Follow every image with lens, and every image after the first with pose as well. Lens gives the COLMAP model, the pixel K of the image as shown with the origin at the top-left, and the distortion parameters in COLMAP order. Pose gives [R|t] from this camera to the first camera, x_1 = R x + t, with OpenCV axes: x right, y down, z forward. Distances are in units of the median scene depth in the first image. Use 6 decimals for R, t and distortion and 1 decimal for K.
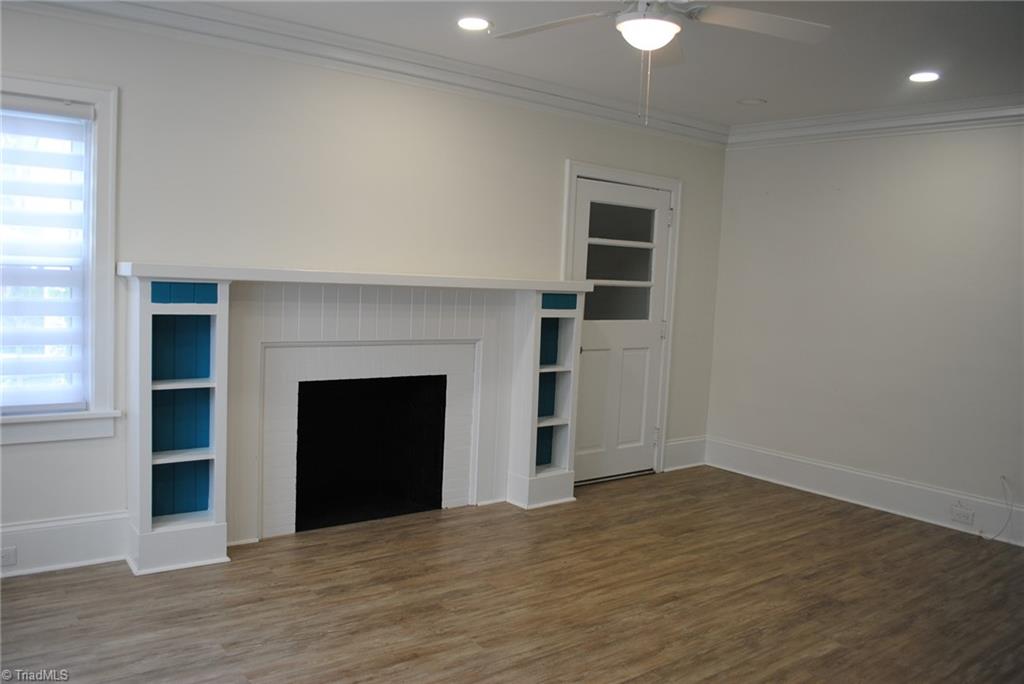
lens RADIAL K [[815.9, 0, 513.2], [0, 815.9, 334.5], [0, 0, 1]] dist [-0.068703, 0.000949]
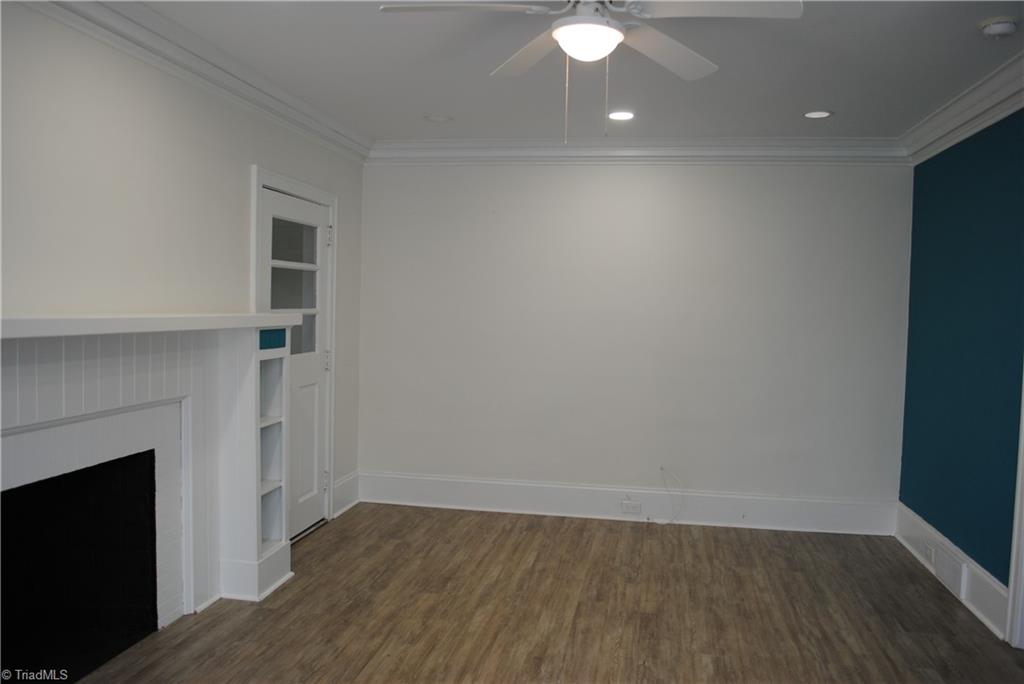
lens RADIAL K [[815.9, 0, 490.5], [0, 815.9, 339.8], [0, 0, 1]] dist [-0.068703, 0.000949]
pose [[0.764062, -0.062732, 0.642086, -0.334262], [0.066439, 0.997621, 0.018408, -0.045251], [-0.641713, 0.028595, 0.766412, 0.267040]]
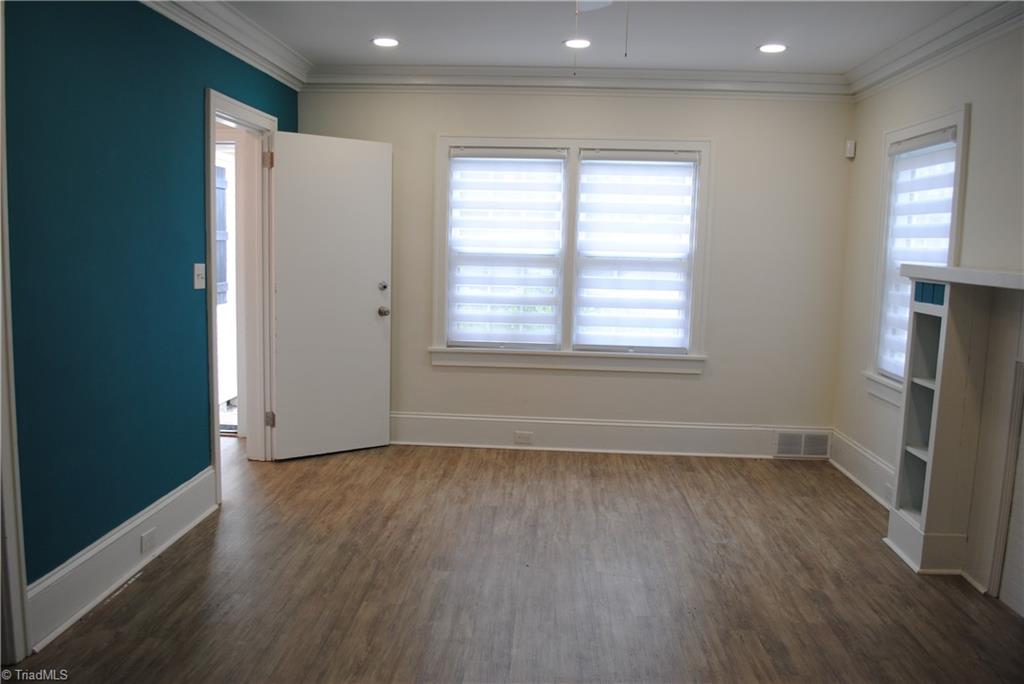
lens RADIAL K [[815.9, 0, 513.7], [0, 815.9, 344.1], [0, 0, 1]] dist [-0.068703, 0.000949]
pose [[-0.651060, 0.021926, -0.758710, 0.578602], [-0.125593, 0.982692, 0.136172, -0.048243], [0.748563, 0.183945, -0.637038, 1.022261]]
